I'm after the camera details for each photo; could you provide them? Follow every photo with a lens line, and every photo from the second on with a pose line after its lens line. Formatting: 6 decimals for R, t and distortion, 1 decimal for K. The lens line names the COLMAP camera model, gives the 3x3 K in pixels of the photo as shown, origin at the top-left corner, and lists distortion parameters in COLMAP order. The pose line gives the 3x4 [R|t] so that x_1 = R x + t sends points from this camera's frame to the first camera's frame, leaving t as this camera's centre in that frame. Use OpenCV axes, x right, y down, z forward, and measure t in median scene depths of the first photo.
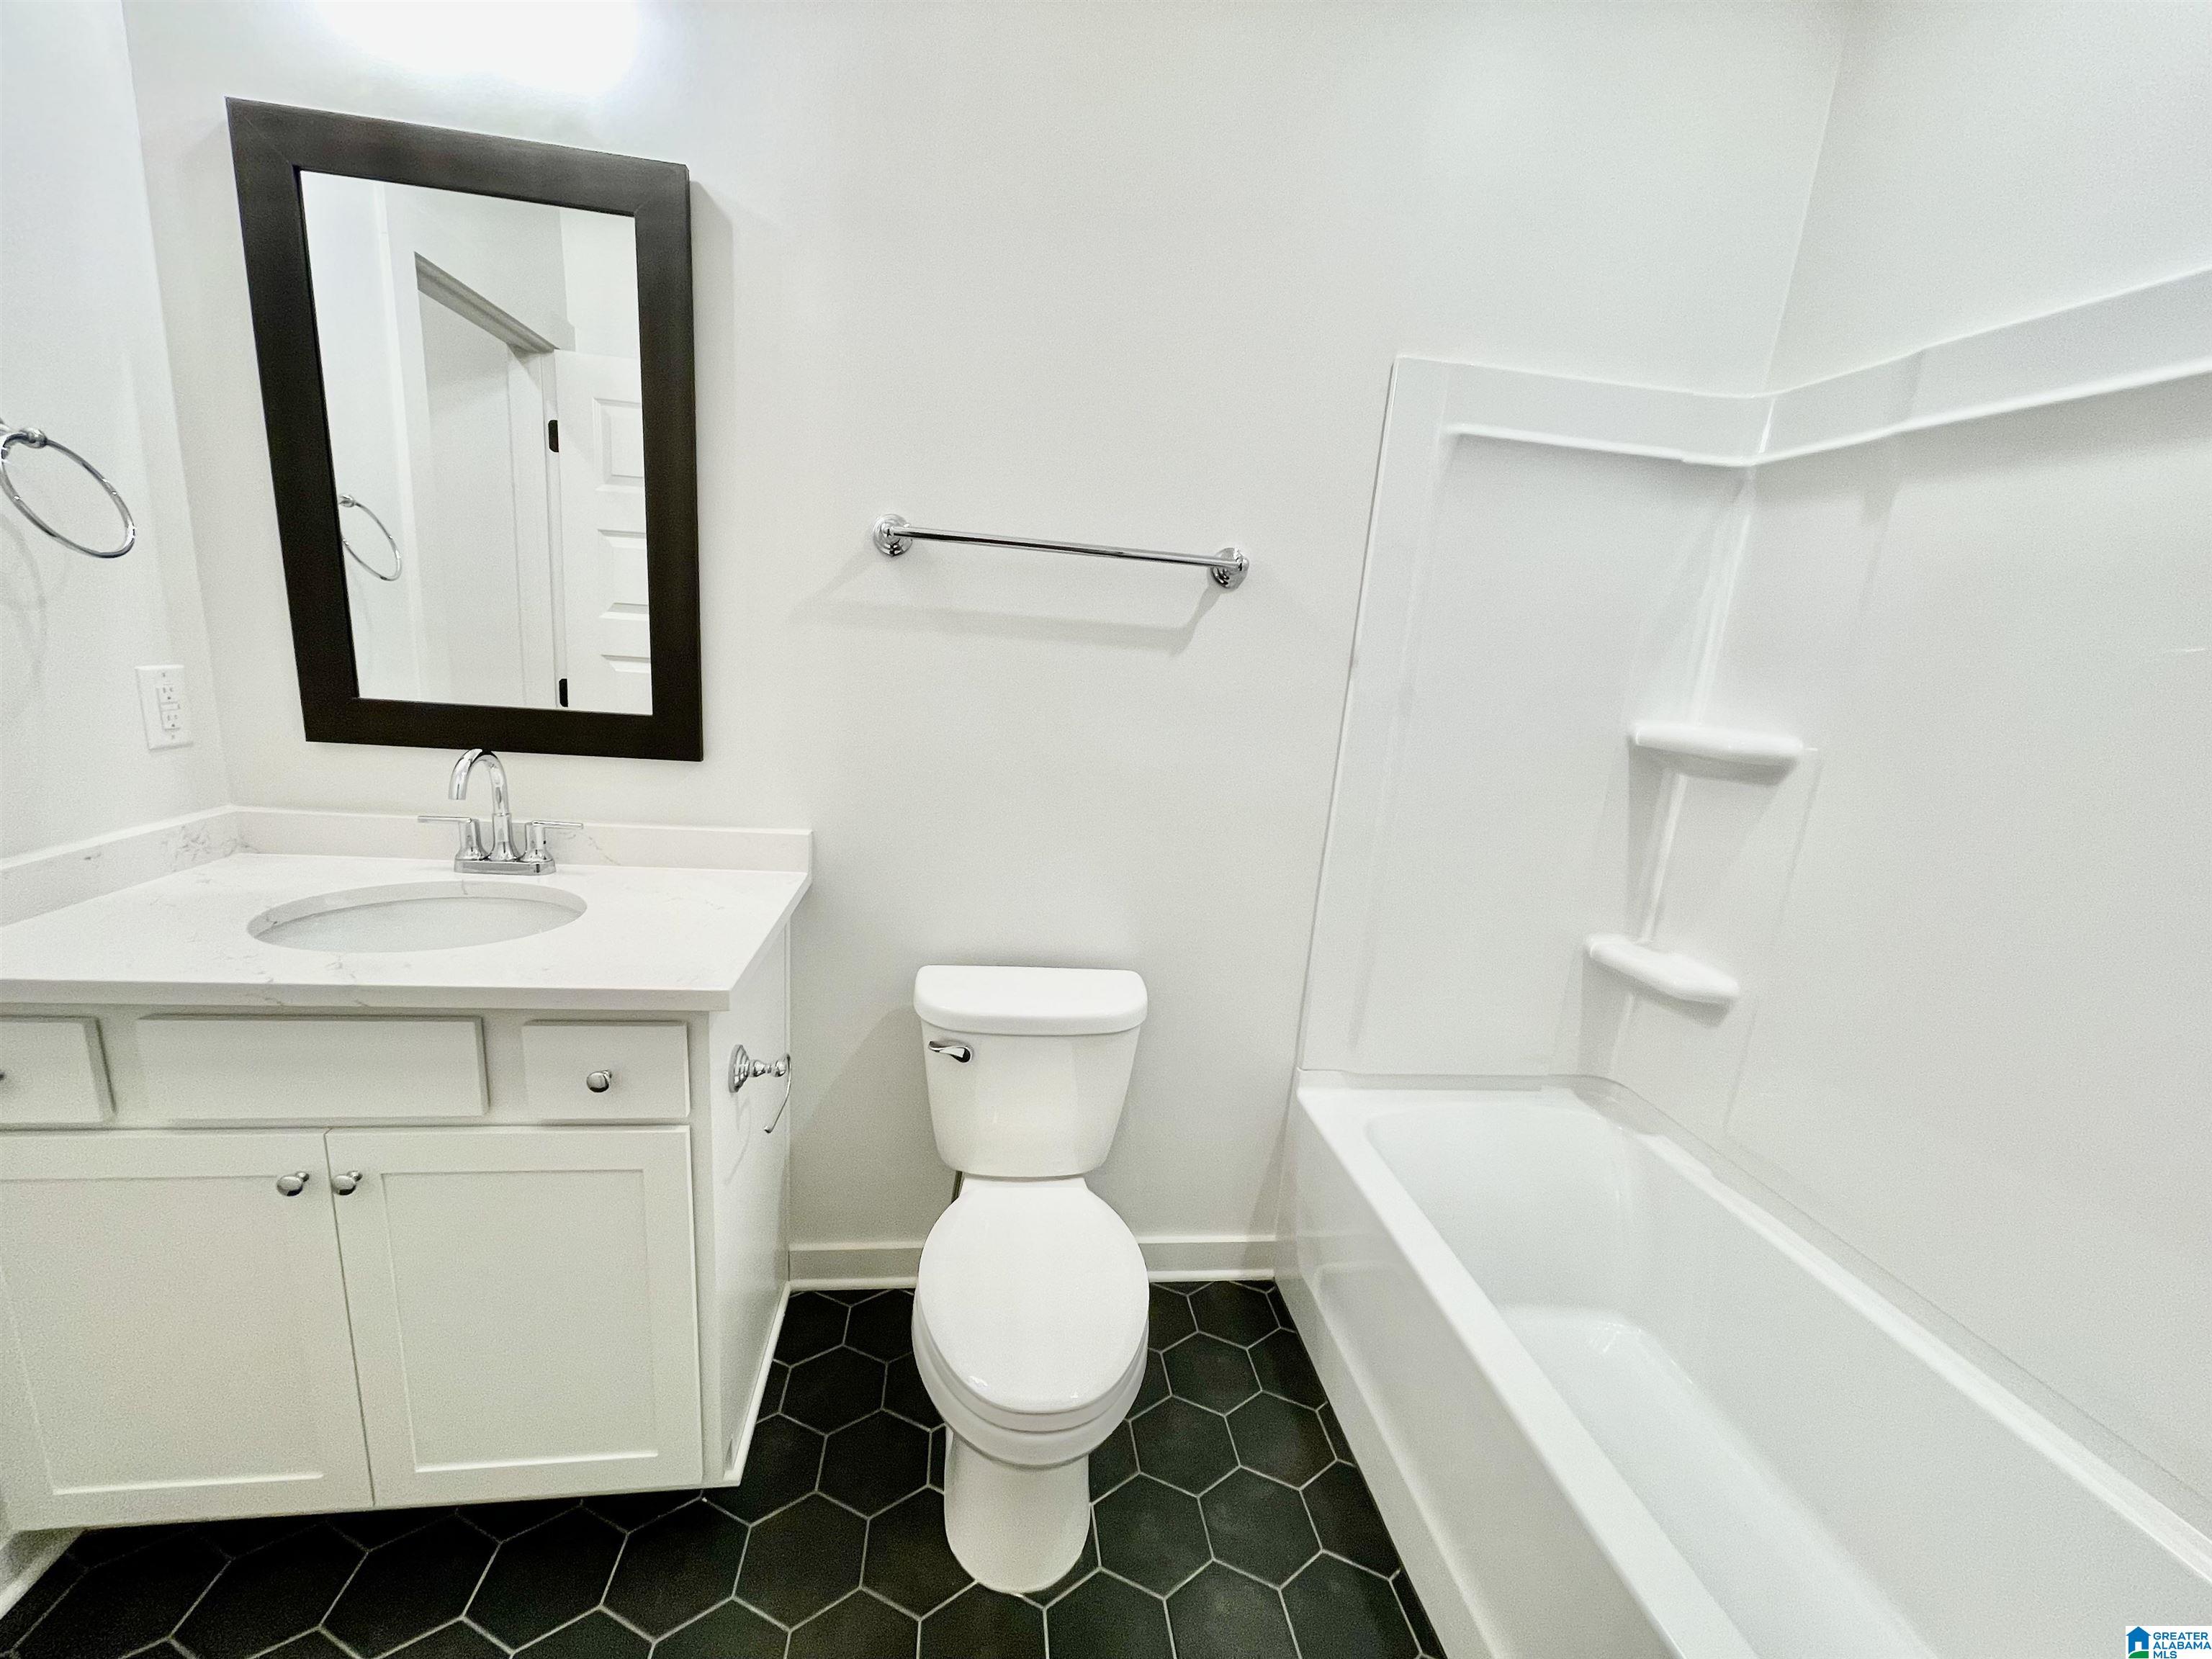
lens RADIAL K [[894.0, 0, 1110.0], [0, 894.0, 825.3], [0, 0, 1]] dist [-0.000205, -0.000224]
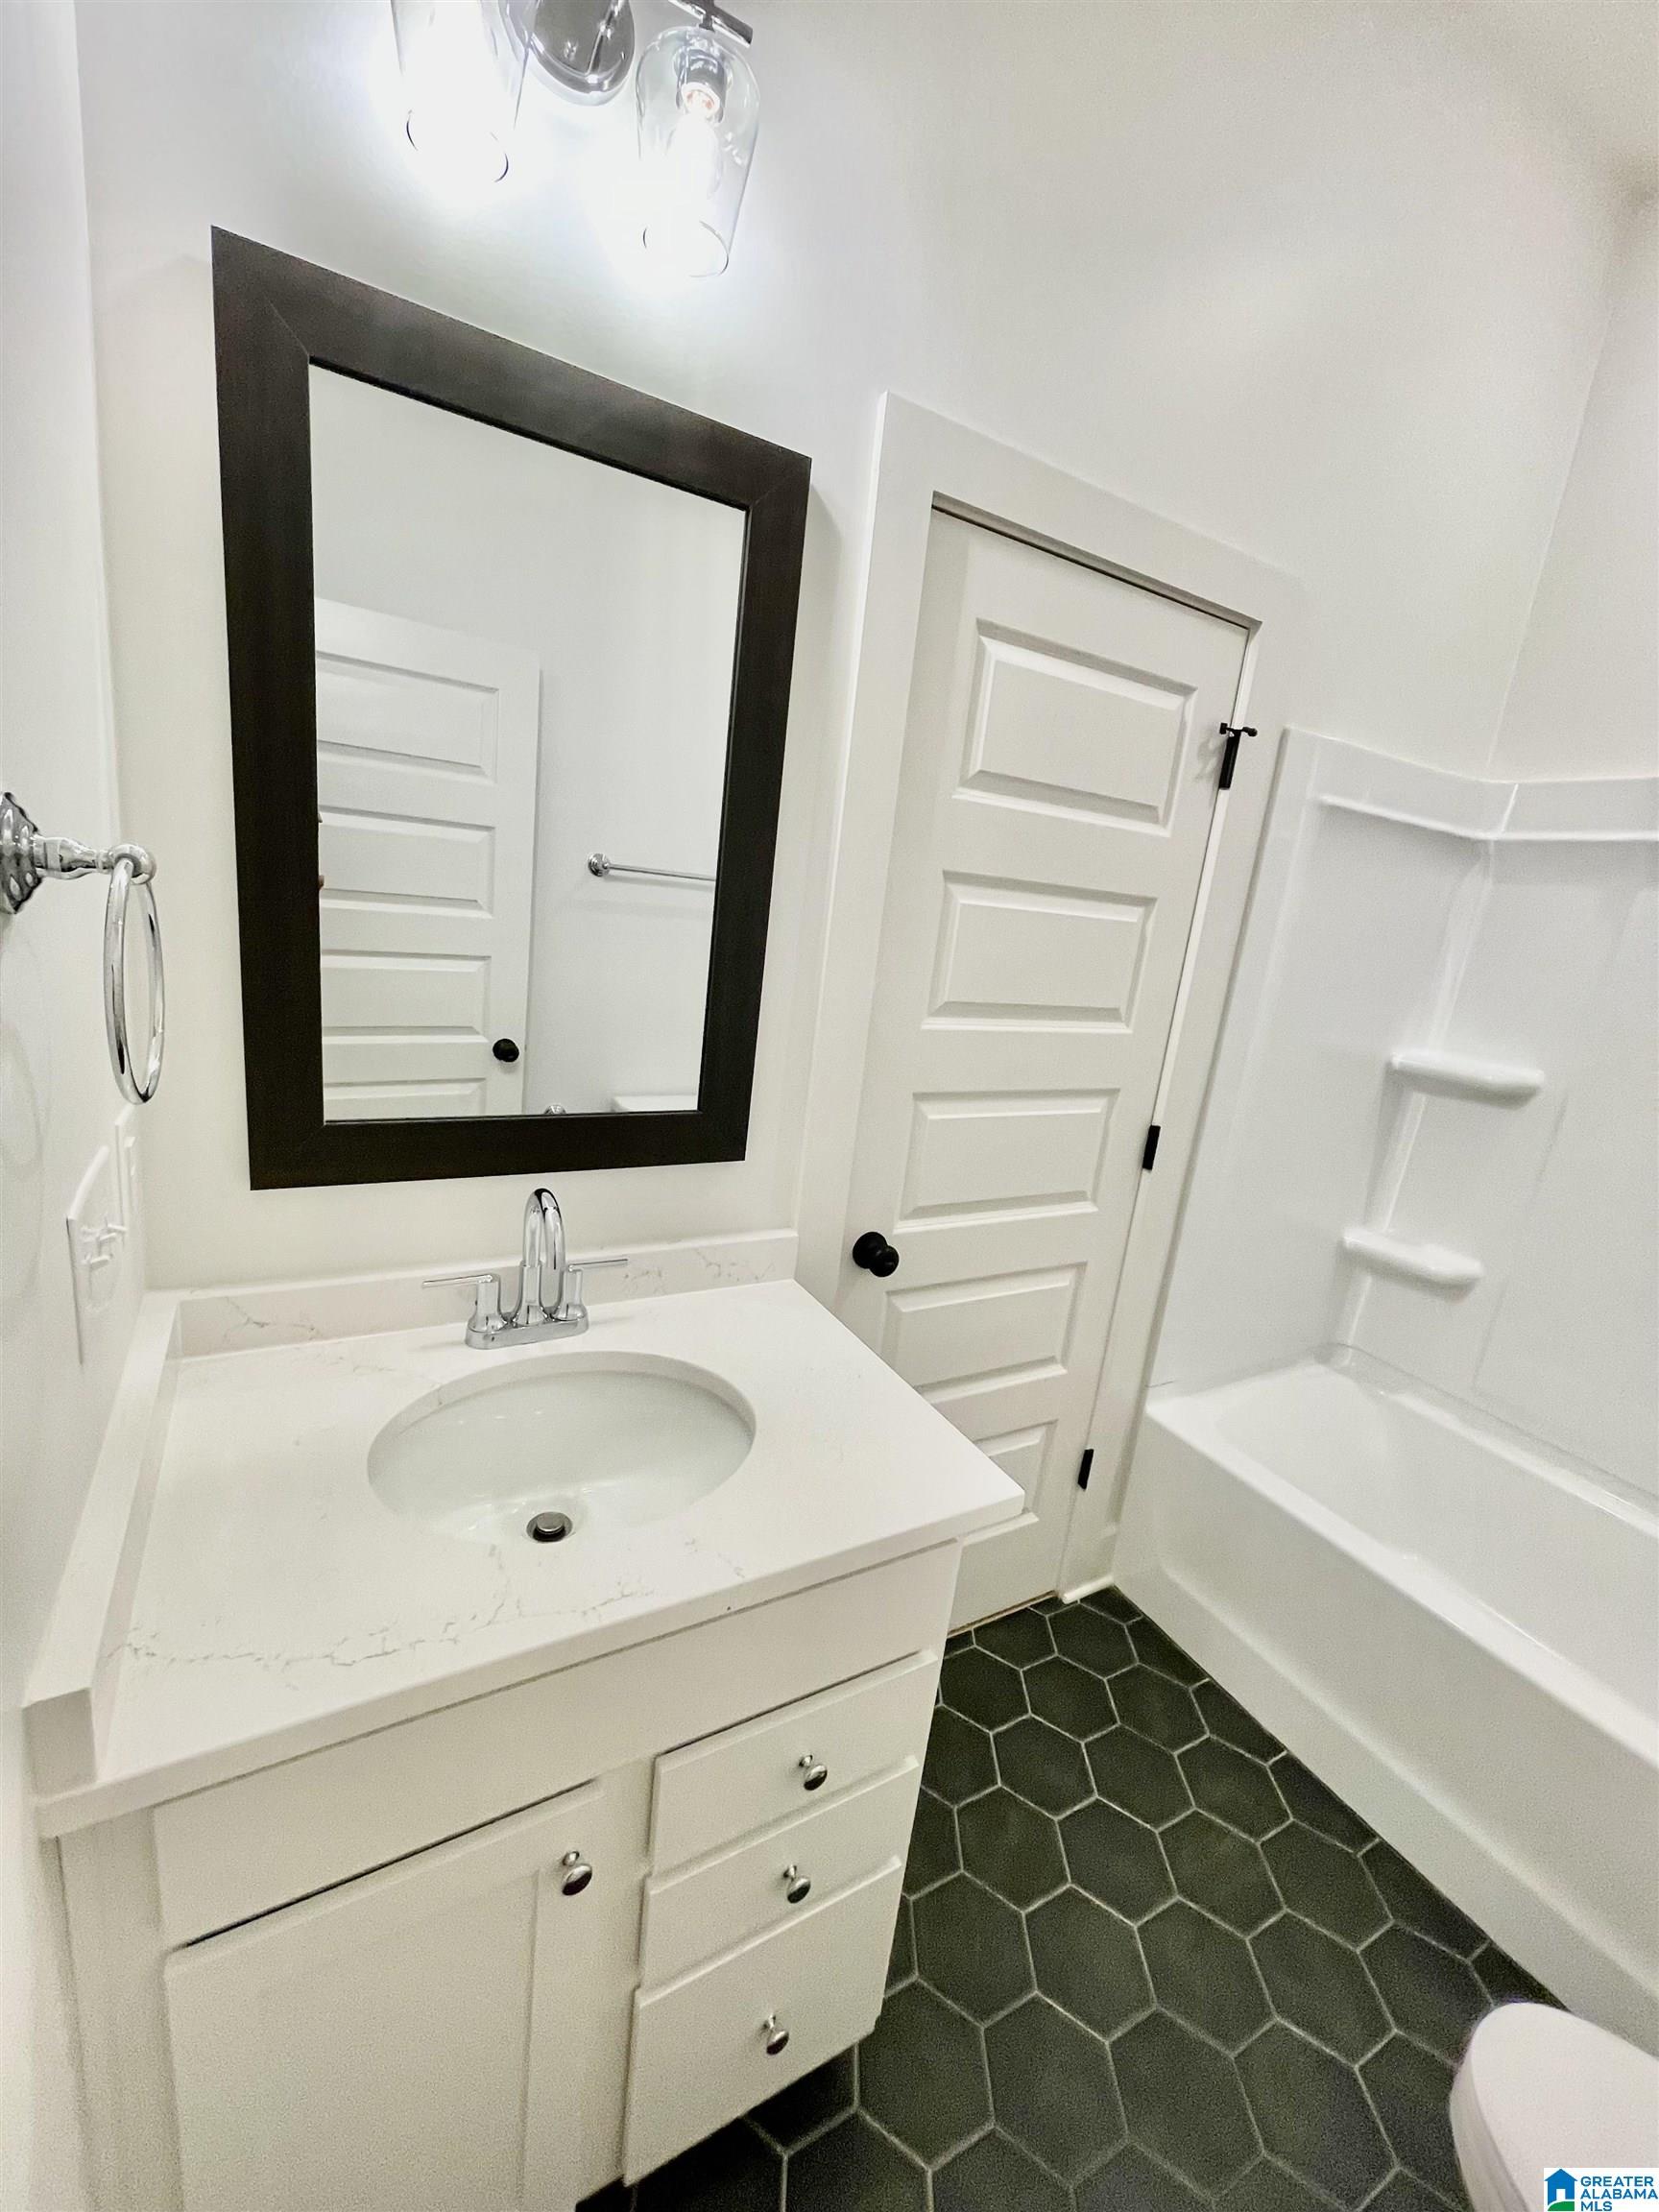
lens RADIAL K [[894.0, 0, 809.4], [0, 894.0, 1102.6], [0, 0, 1]] dist [-0.000205, -0.000224]
pose [[0.939446, -0.050233, 0.338996, -0.602814], [0.033755, 0.997952, 0.054335, -0.154240], [-0.341031, -0.039602, 0.939217, 0.167188]]
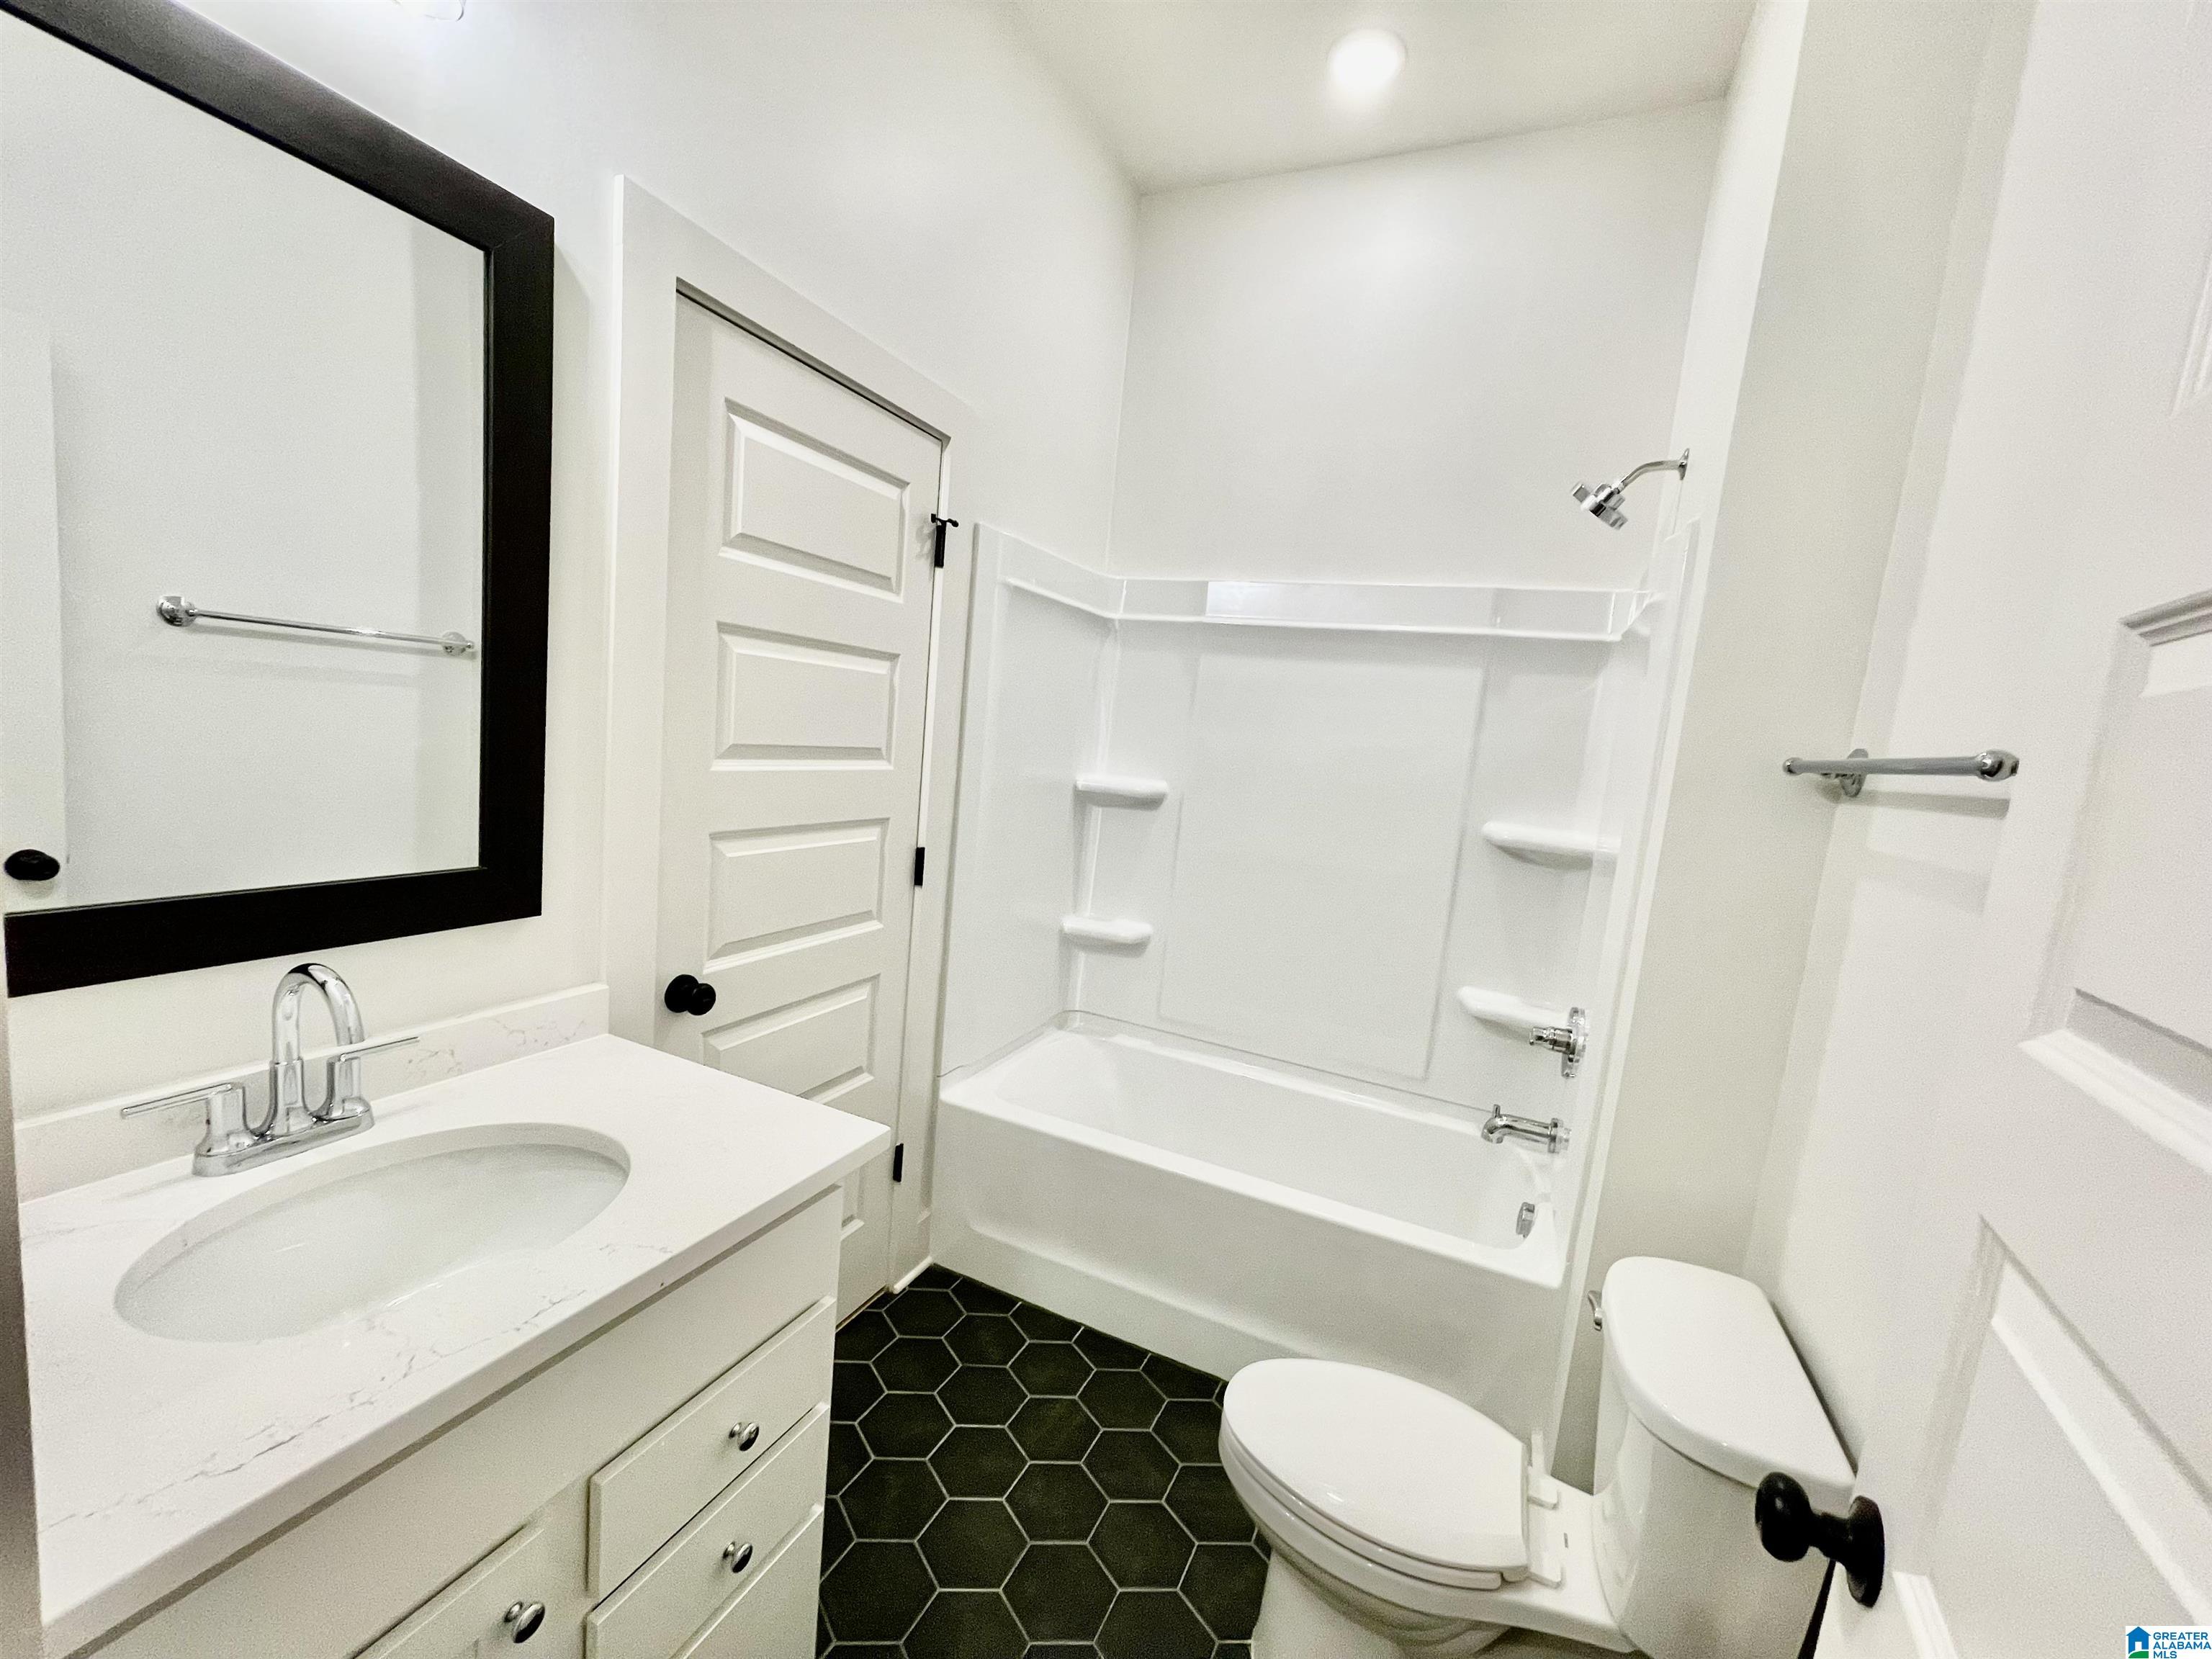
lens RADIAL K [[894.0, 0, 1109.9], [0, 894.0, 831.1], [0, 0, 1]] dist [-0.000205, -0.000224]
pose [[0.550272, -0.117684, 0.826650, -0.746223], [0.126807, 0.990313, 0.056573, -0.112755], [-0.825300, 0.073694, 0.559865, 0.103940]]
